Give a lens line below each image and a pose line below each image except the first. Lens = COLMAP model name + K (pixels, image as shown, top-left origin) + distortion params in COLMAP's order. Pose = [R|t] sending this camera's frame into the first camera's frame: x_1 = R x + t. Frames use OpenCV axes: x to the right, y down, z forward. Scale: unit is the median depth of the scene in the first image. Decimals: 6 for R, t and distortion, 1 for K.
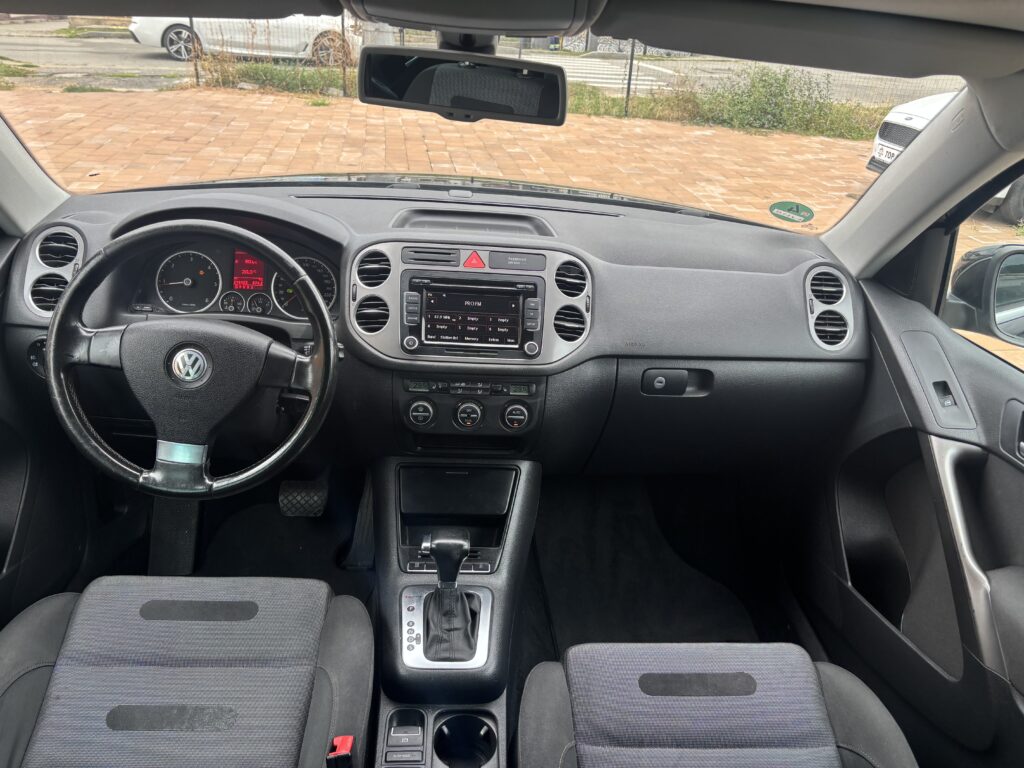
lens RADIAL K [[790.6, 0, 520.4], [0, 790.6, 381.5], [0, 0, 1]] dist [0.048744, -0.051645]
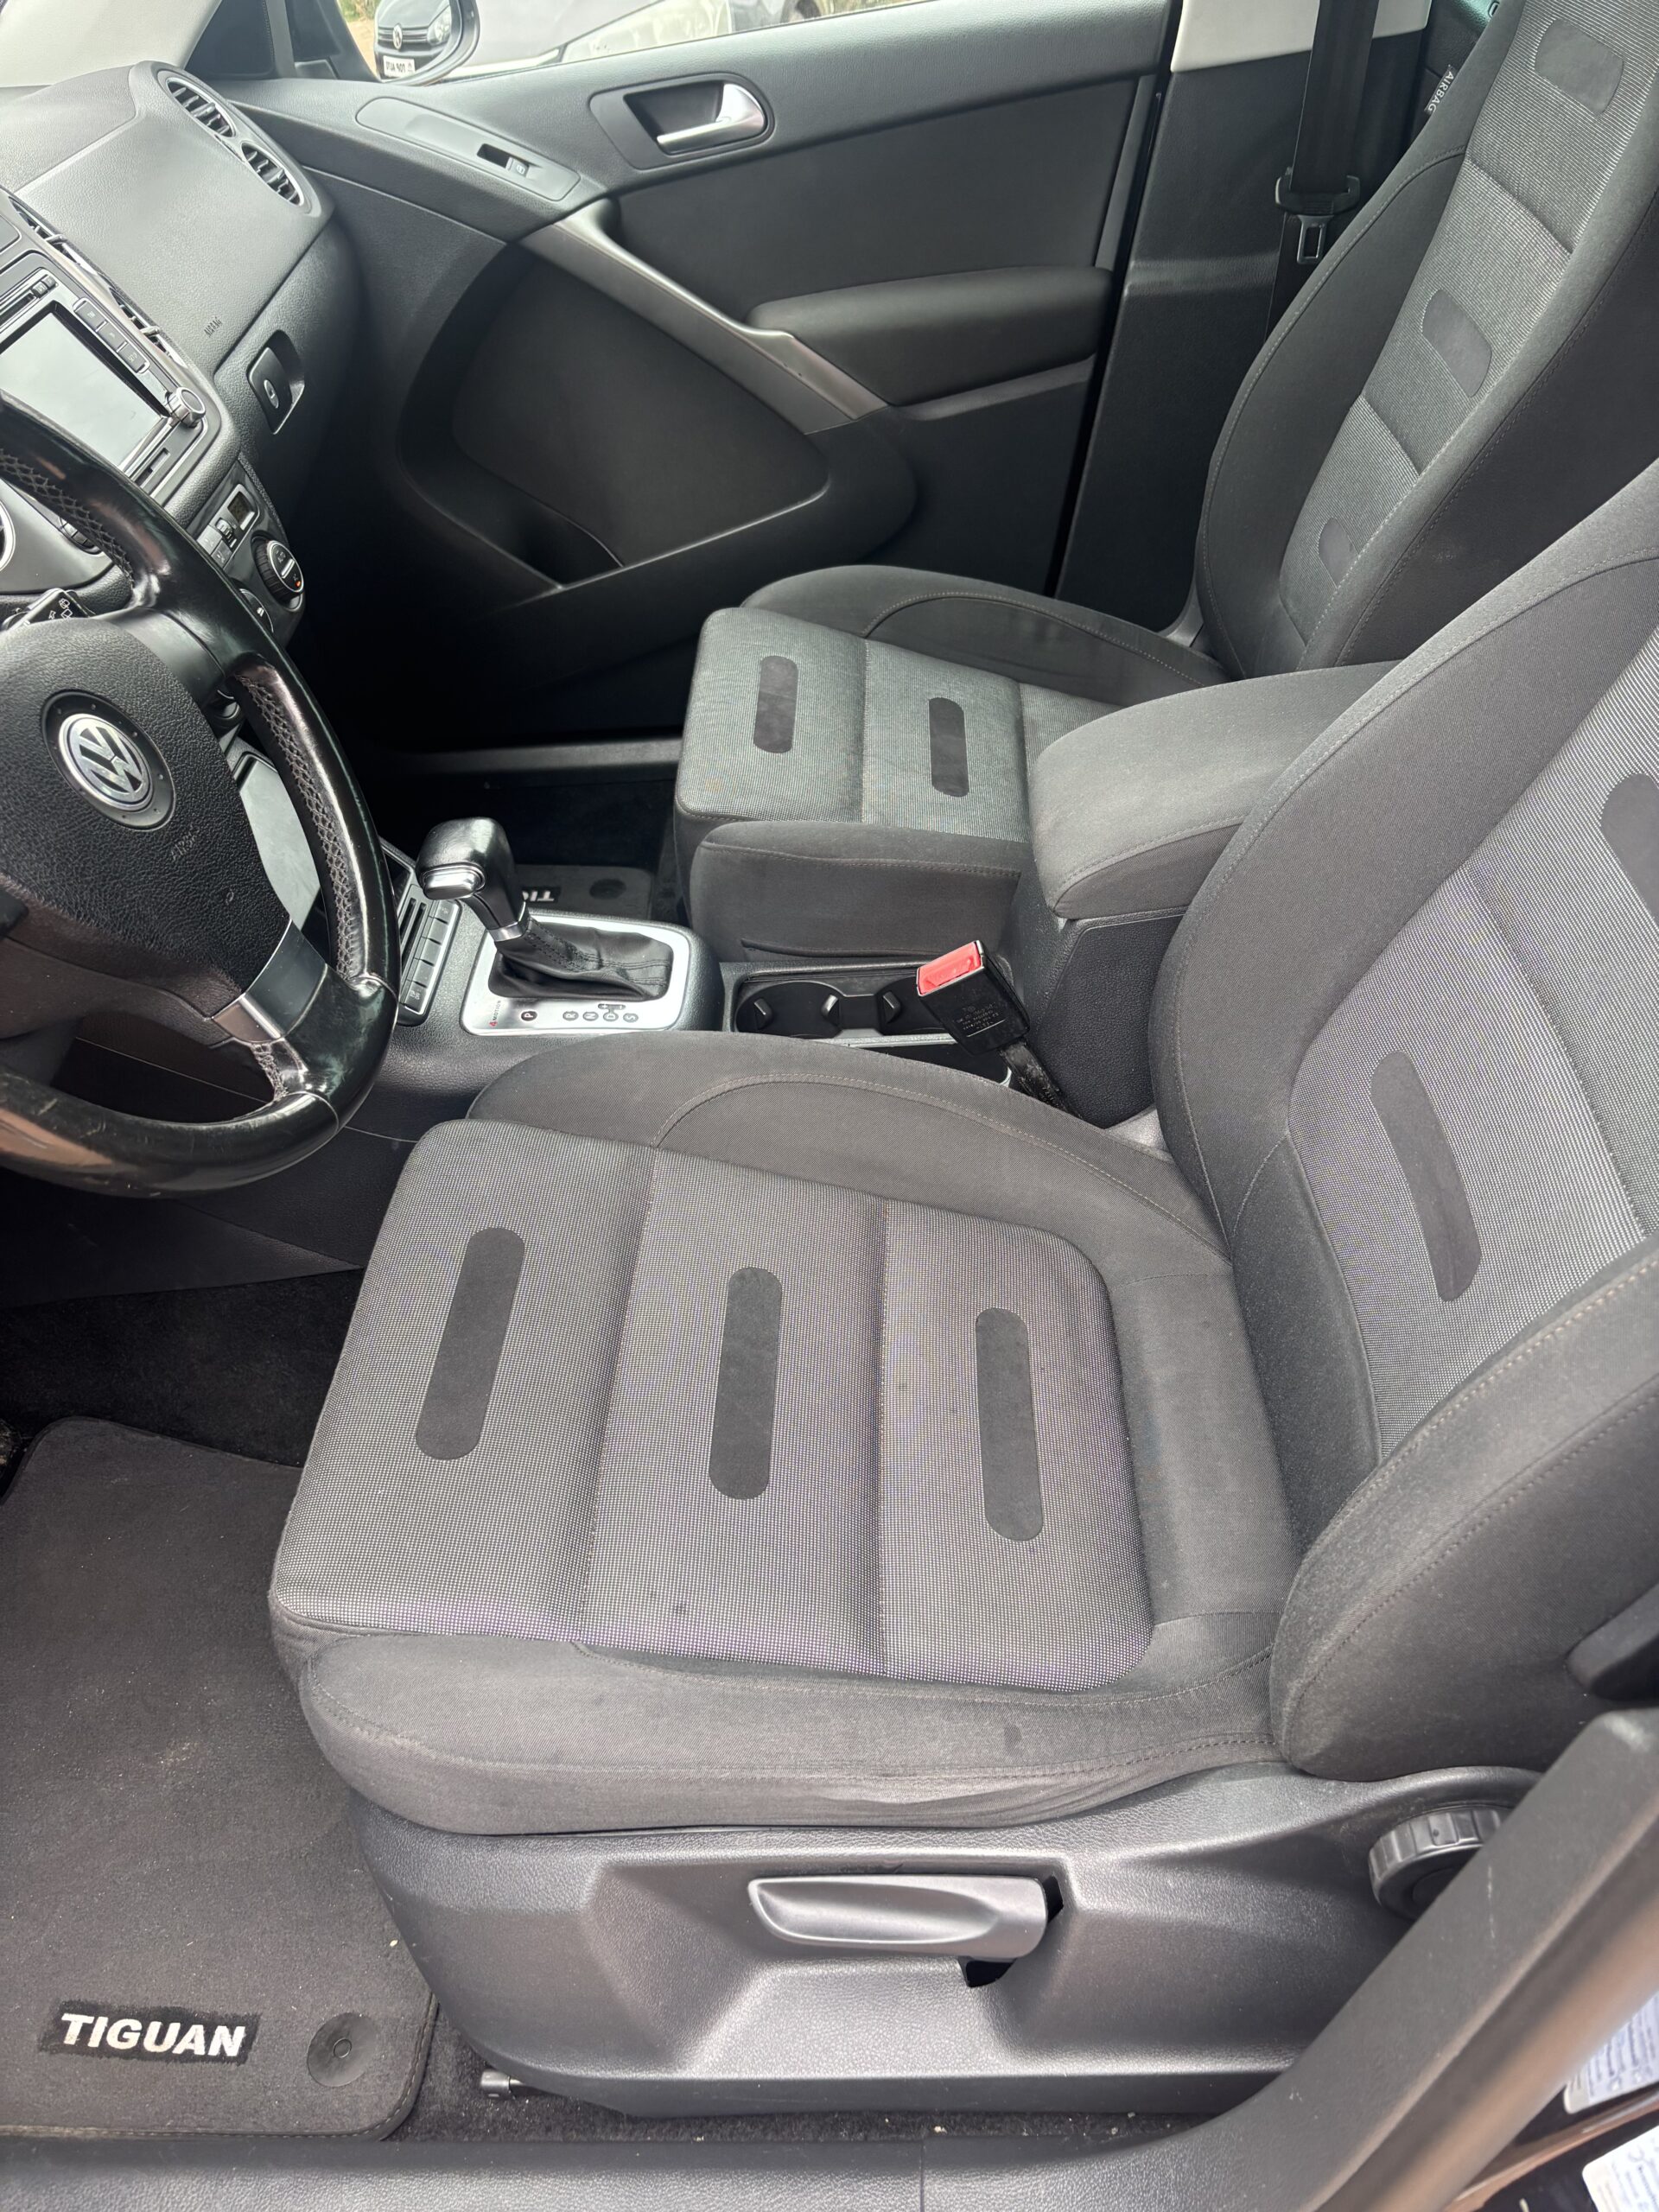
lens RADIAL K [[1707.7, 0, 829.5], [0, 1707.7, 1106.0], [0, 0, 1]] dist [0.048744, -0.051645]
pose [[0.080032, -0.707164, 0.702506, -0.806561], [0.565623, 0.612532, 0.552156, -0.119797], [-0.820771, 0.353163, 0.449010, 0.417344]]
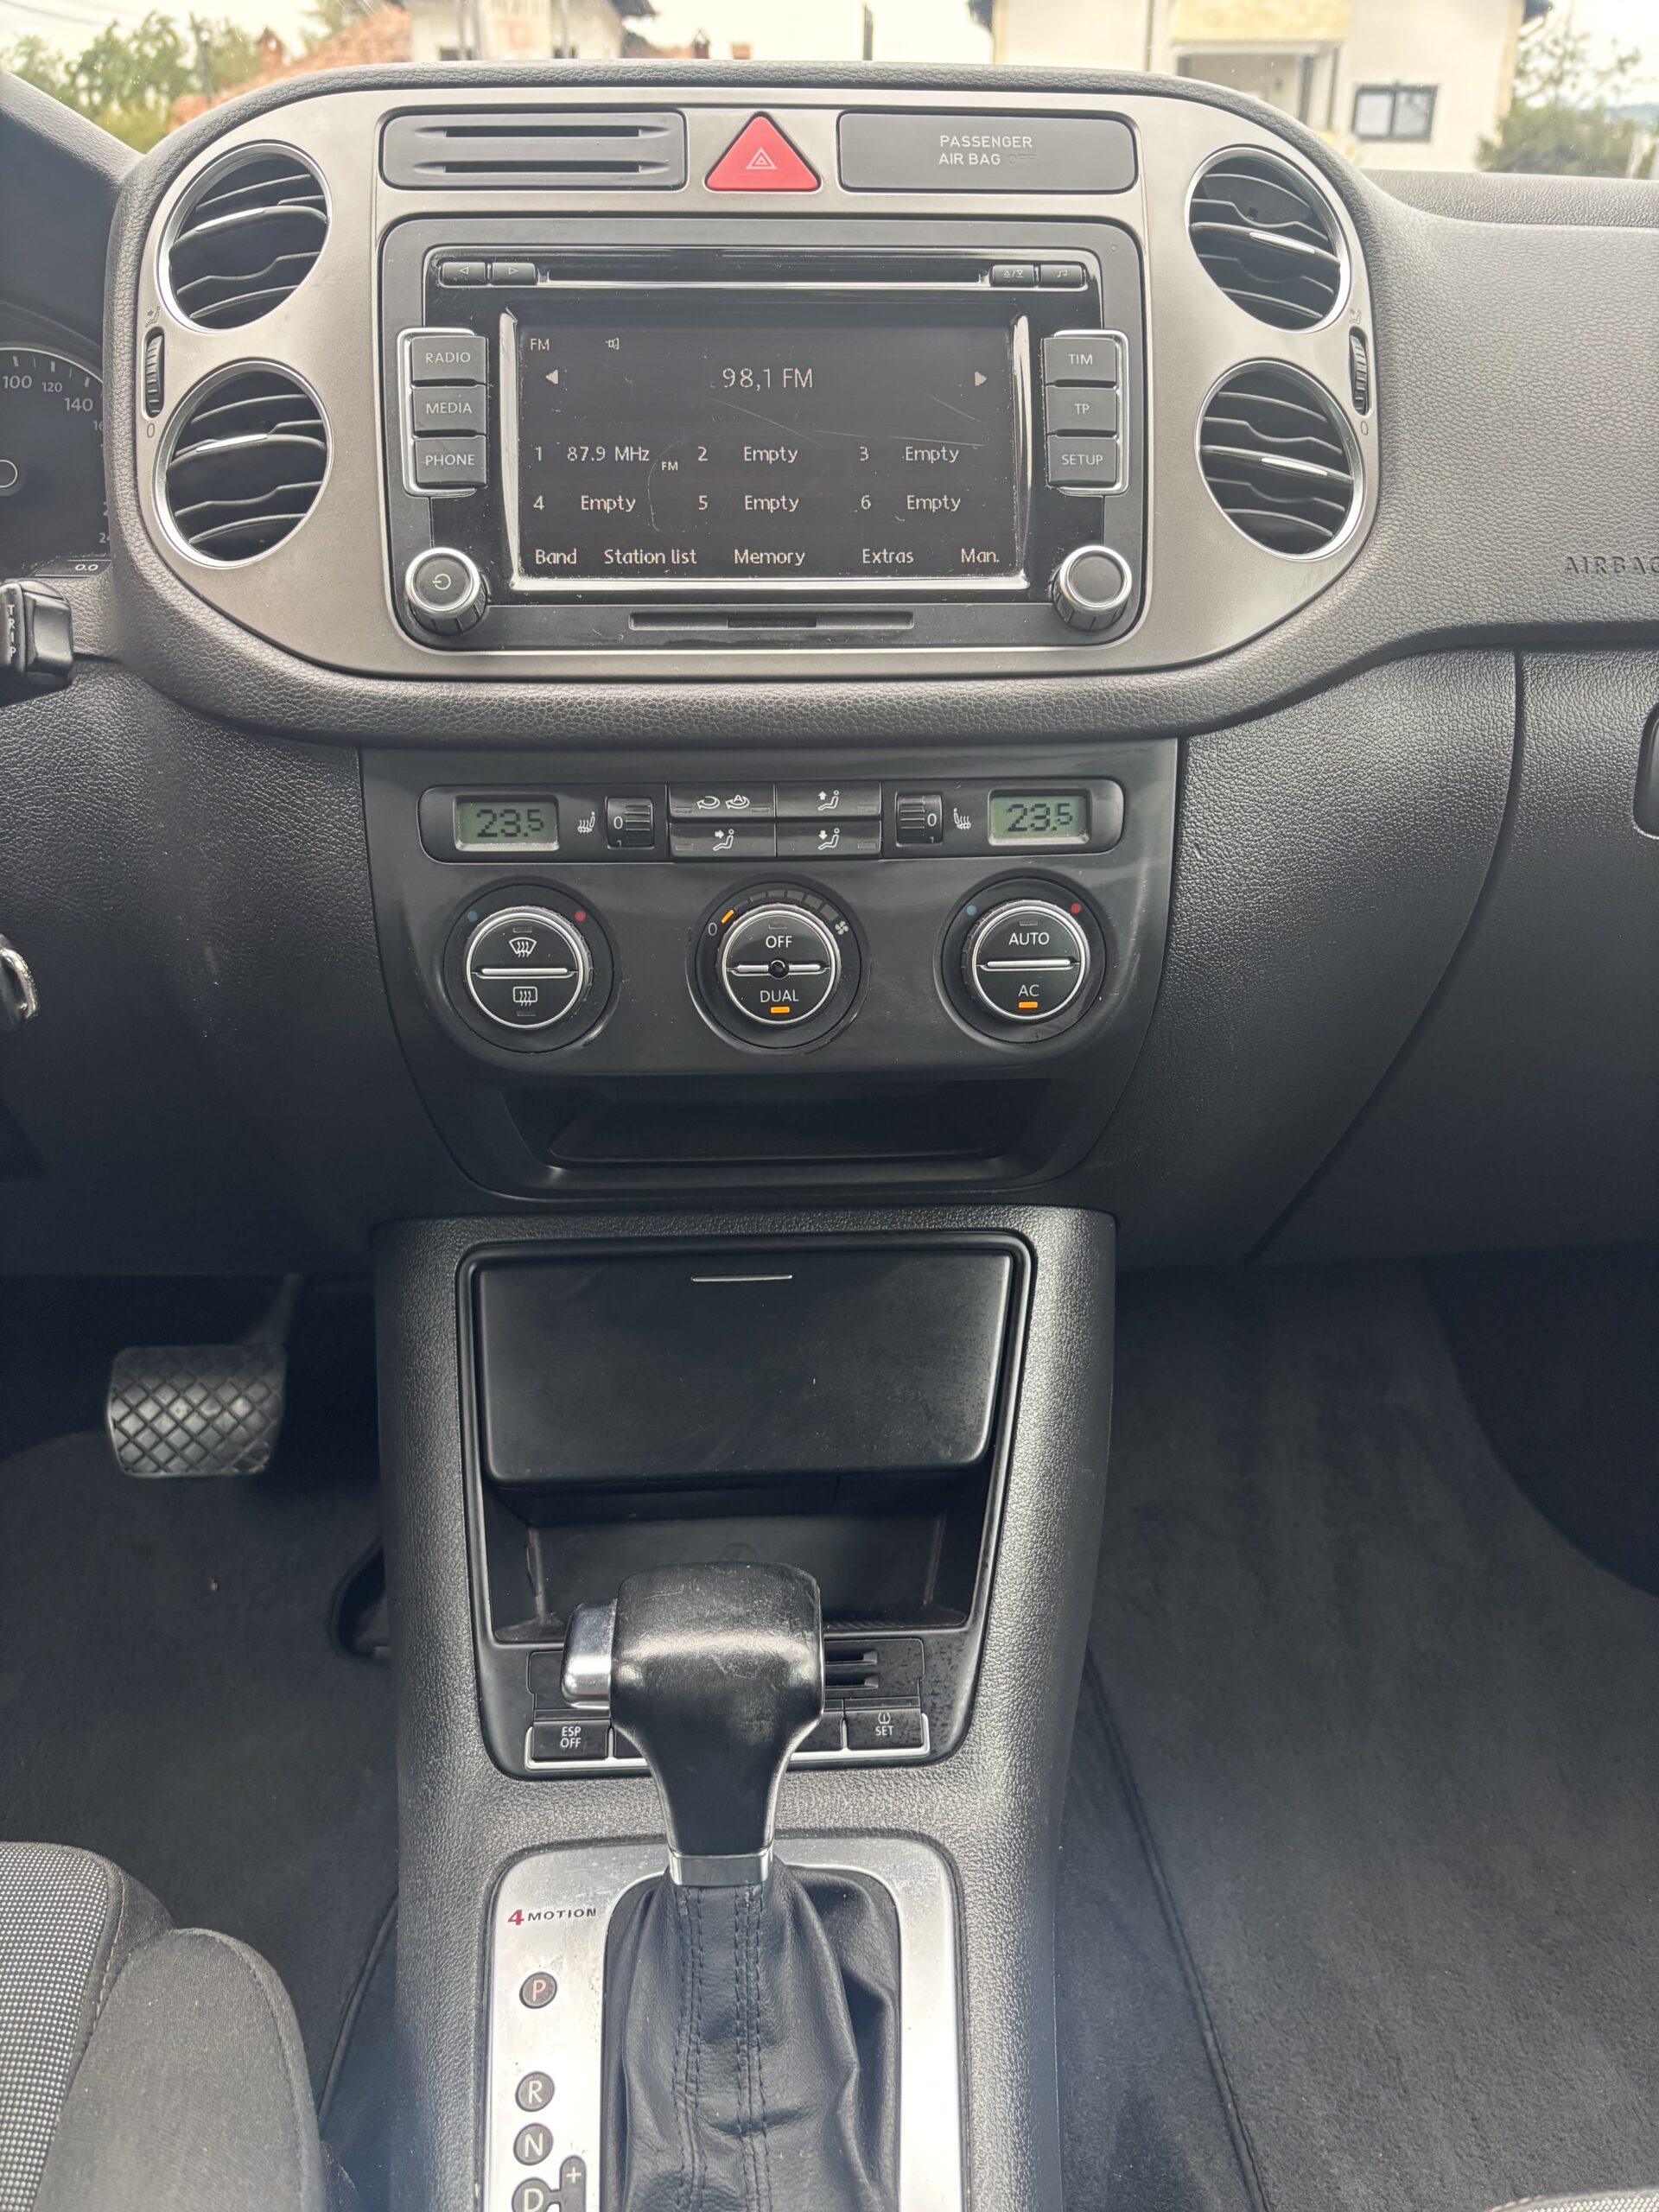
lens RADIAL K [[1707.7, 0, 829.5], [0, 1707.7, 1106.0], [0, 0, 1]] dist [0.048744, -0.051645]
pose [[0.997461, -0.057493, -0.042024, -0.035913], [0.057695, 0.998328, 0.003609, 0.071238], [0.041746, -0.006025, 0.999110, 0.559747]]
